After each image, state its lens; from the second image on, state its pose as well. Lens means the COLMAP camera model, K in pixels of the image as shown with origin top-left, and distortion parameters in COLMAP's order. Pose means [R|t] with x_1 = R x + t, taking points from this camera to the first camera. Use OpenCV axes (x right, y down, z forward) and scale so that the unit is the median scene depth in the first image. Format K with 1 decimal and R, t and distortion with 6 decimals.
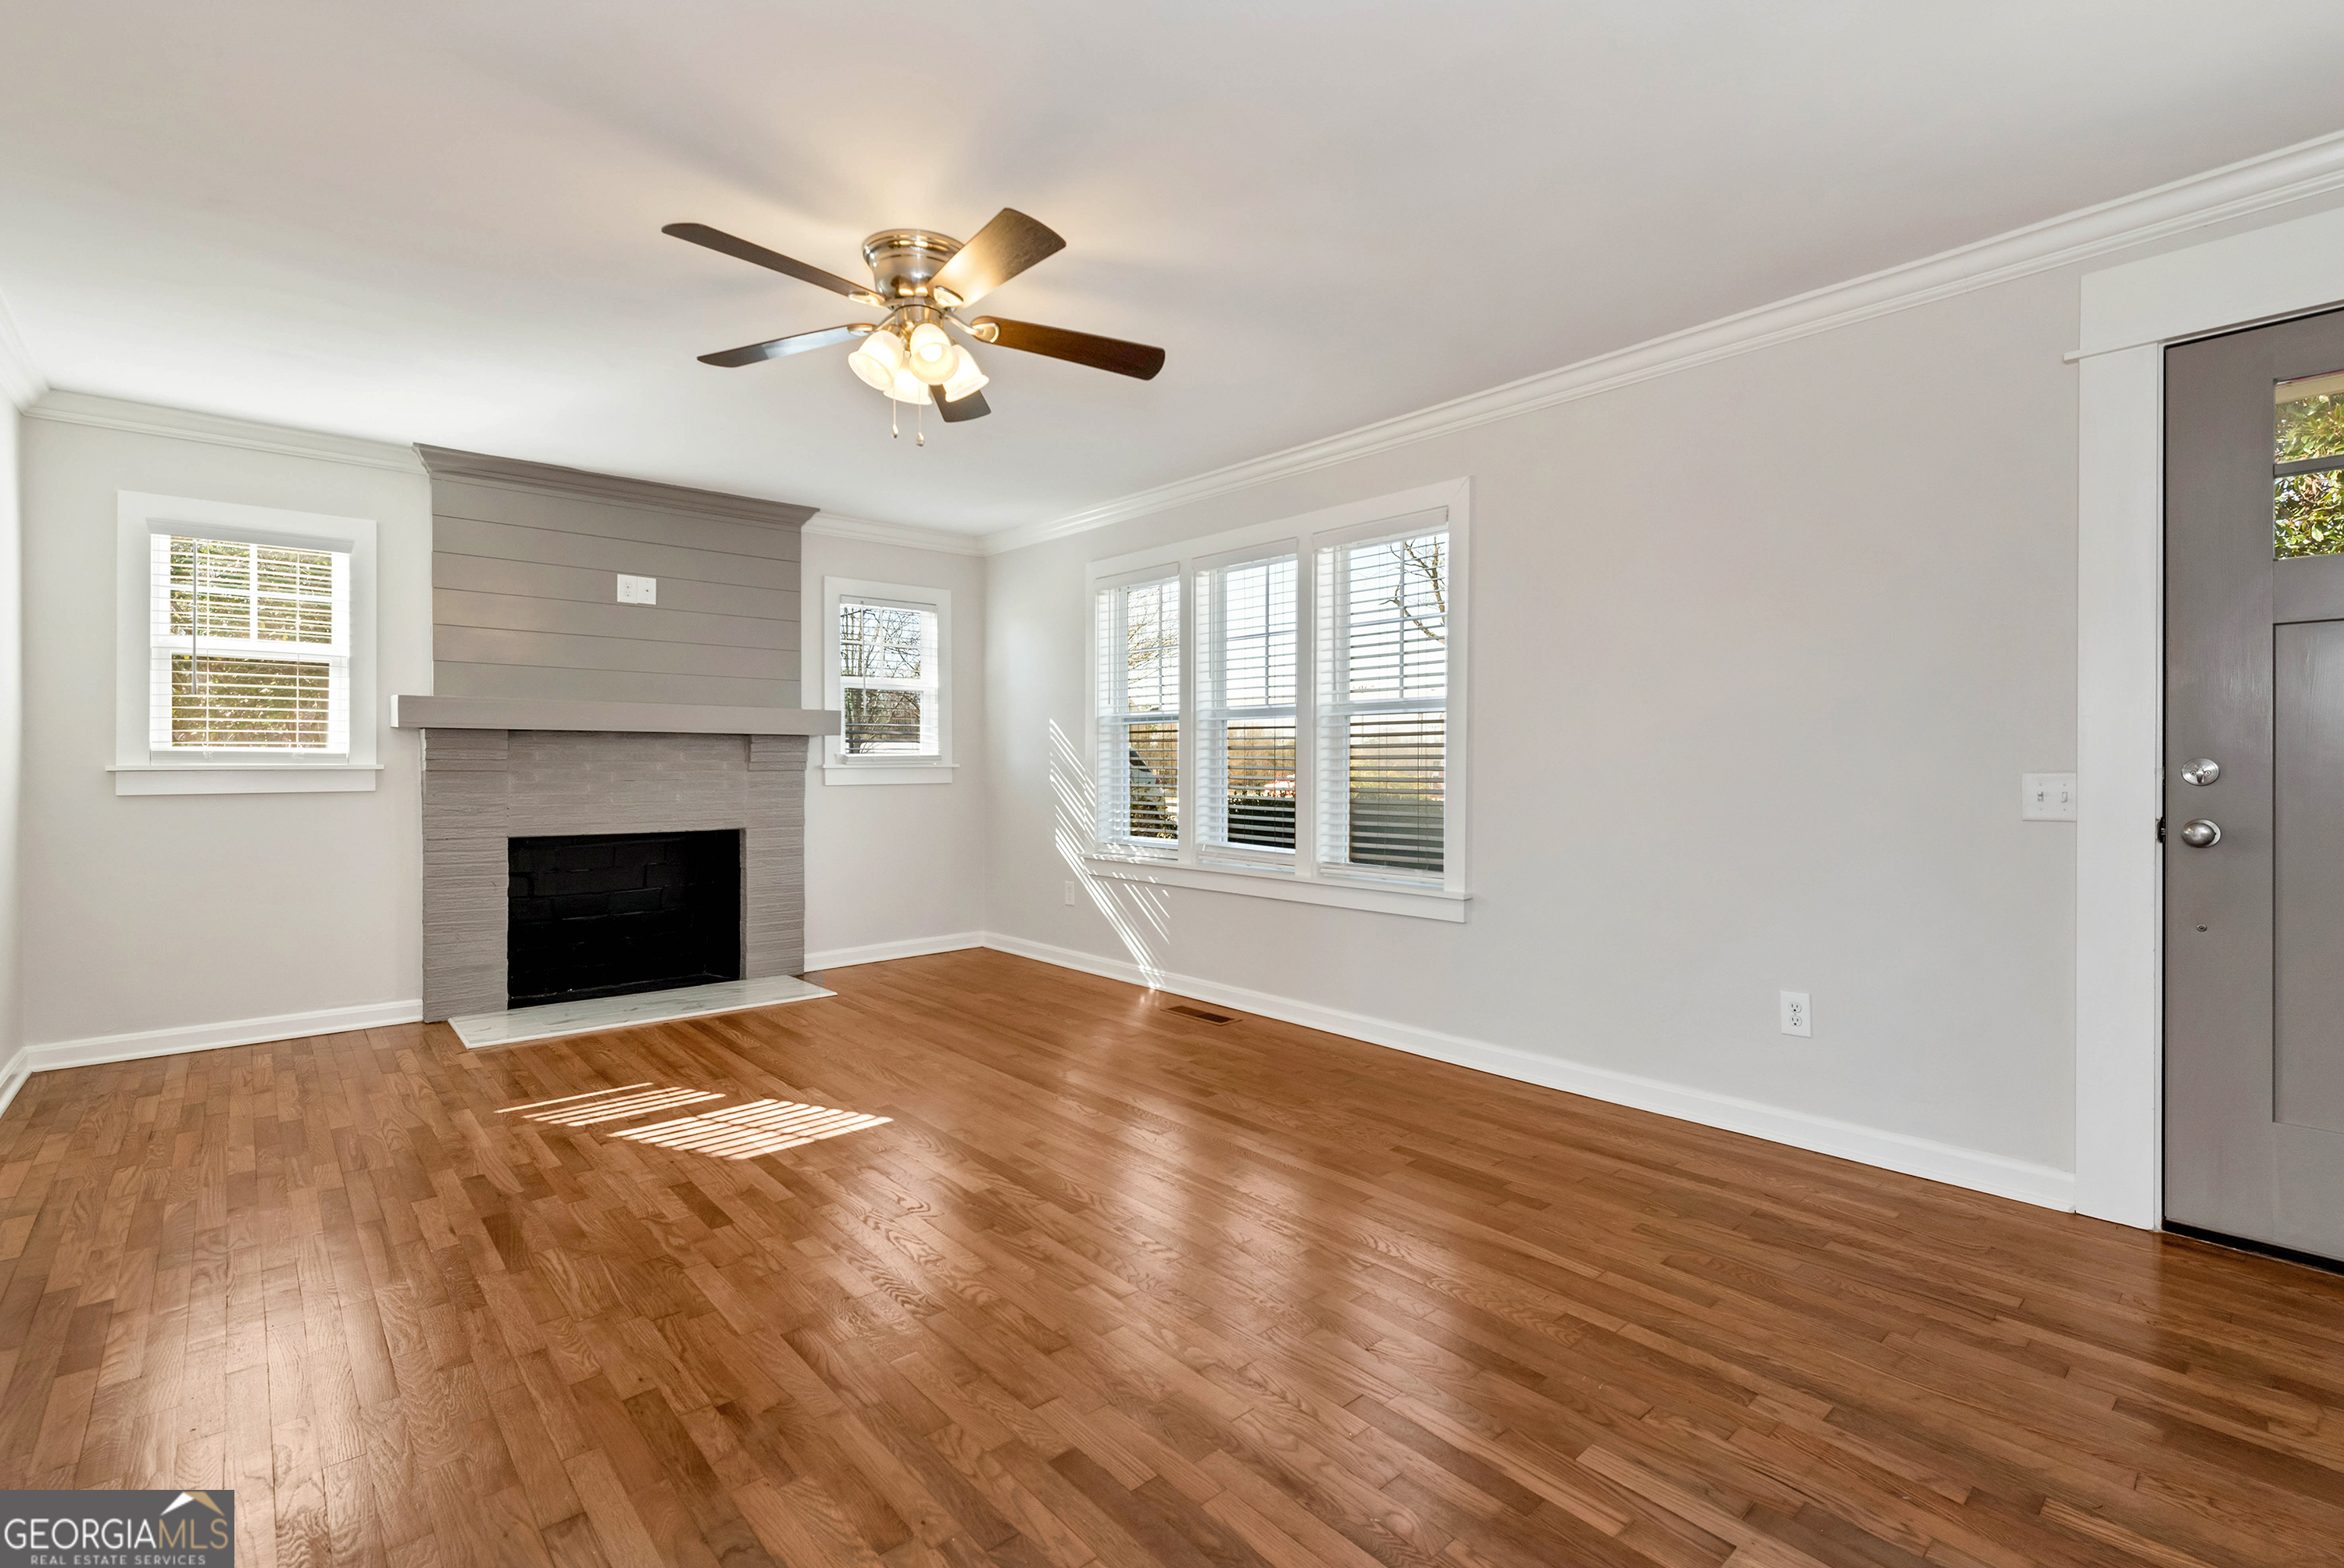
lens RADIAL K [[1067.3, 0, 1185.9], [0, 1067.3, 770.9], [0, 0, 1]] dist [0.003475, 0.000047]
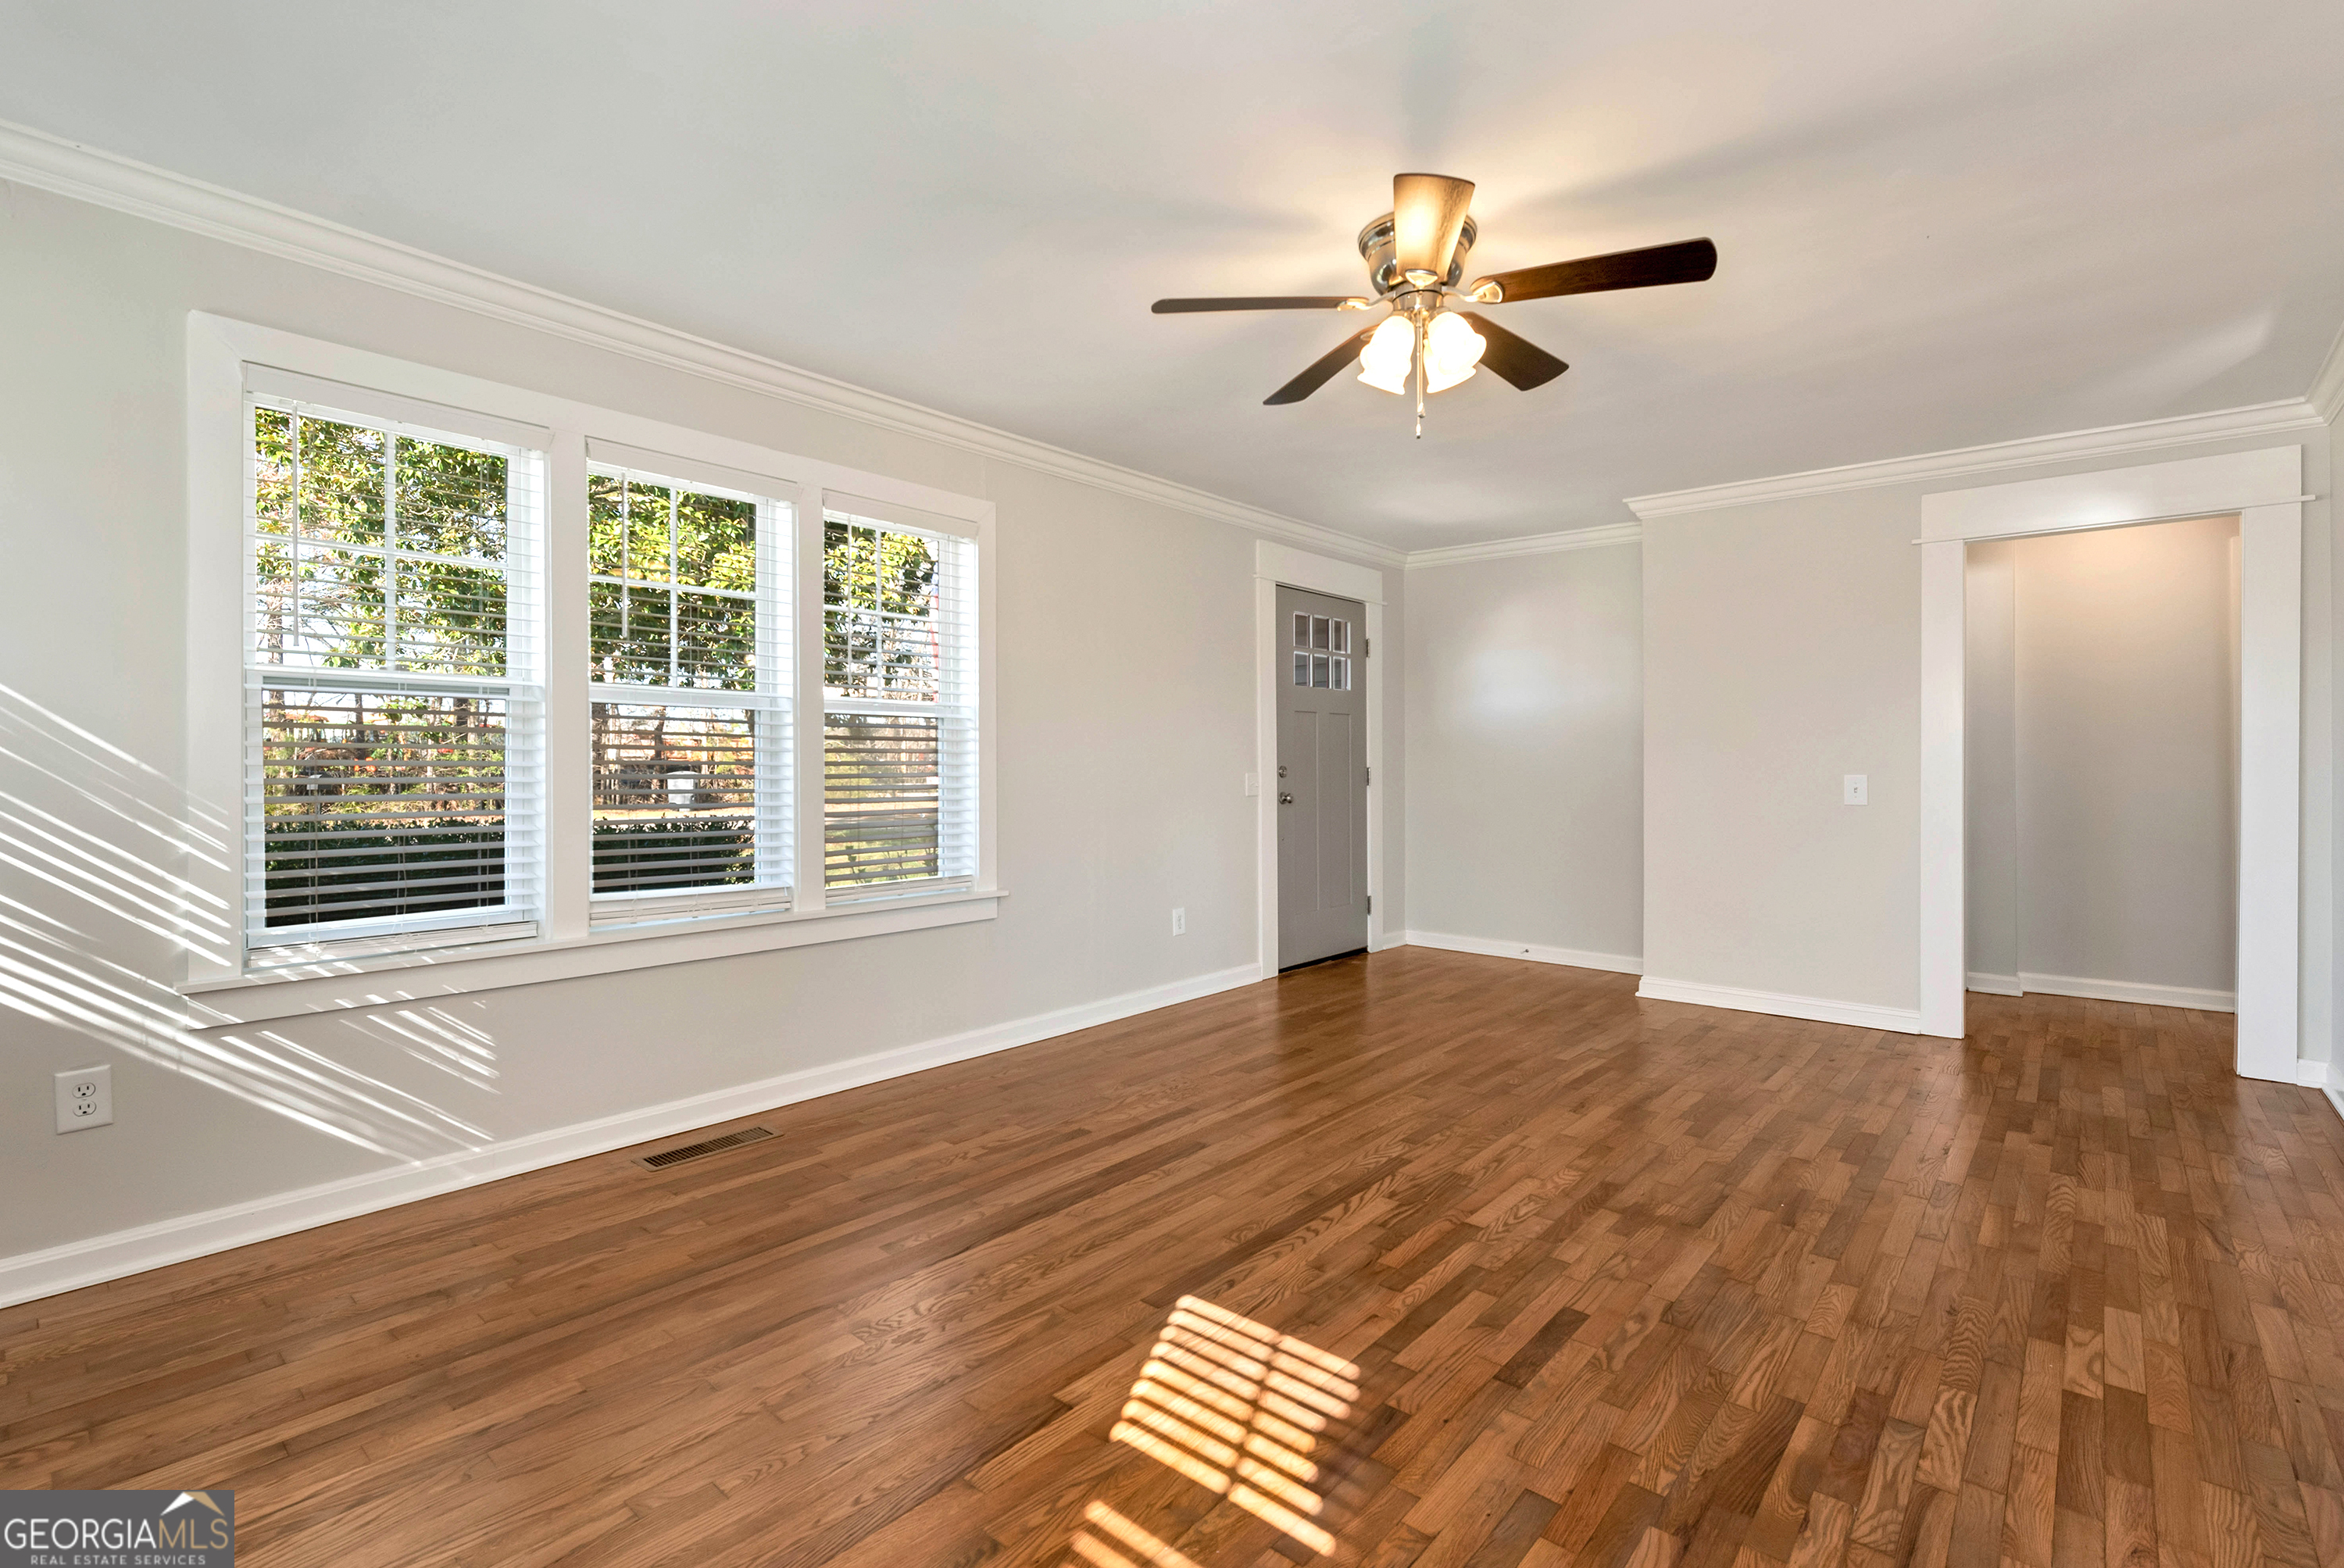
lens RADIAL K [[1059.5, 0, 1199.6], [0, 1059.5, 780.4], [0, 0, 1]] dist [-0.003705, -0.000271]
pose [[-0.141640, -0.012169, 0.989843, -0.895344], [0.008412, 0.999874, 0.013496, -0.009298], [-0.989882, 0.010239, -0.141520, 1.035377]]
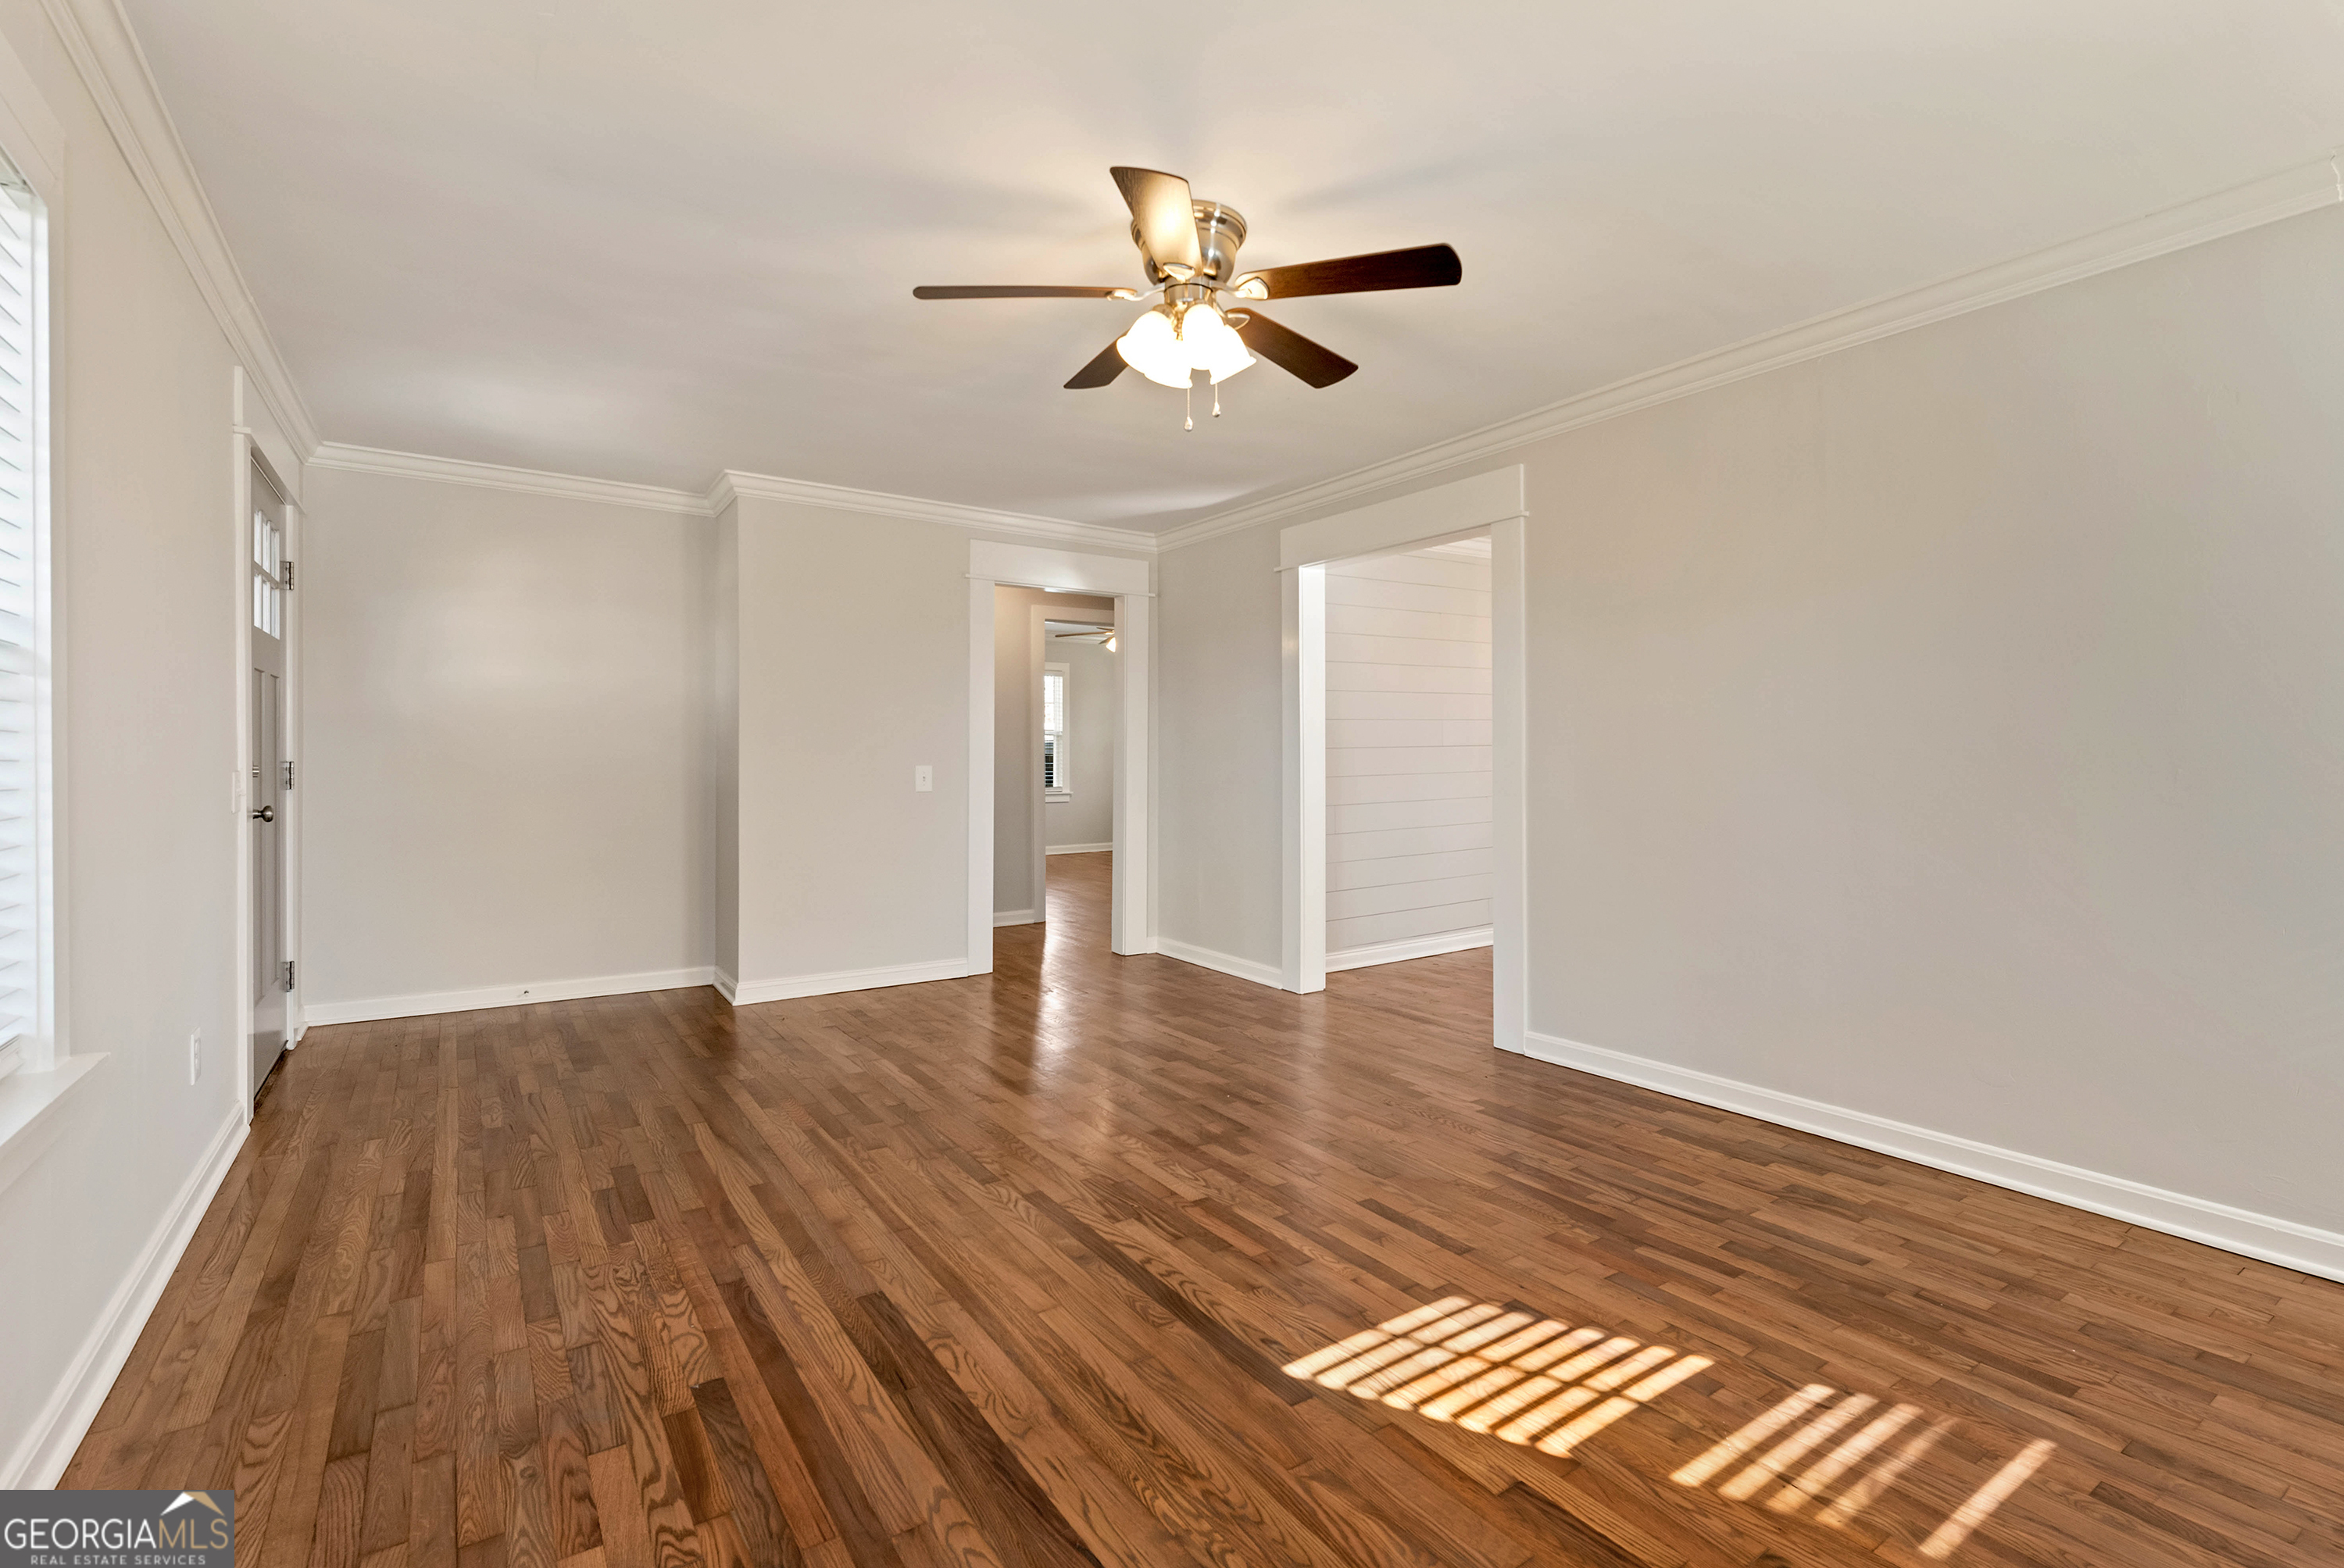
lens RADIAL K [[1059.5, 0, 1199.6], [0, 1059.5, 780.4], [0, 0, 1]] dist [-0.003705, -0.000271]
pose [[-0.993512, -0.005033, 0.113613, -0.283232], [-0.001421, 0.999492, 0.031848, -0.018625], [-0.113716, 0.031480, -0.993014, 1.503290]]
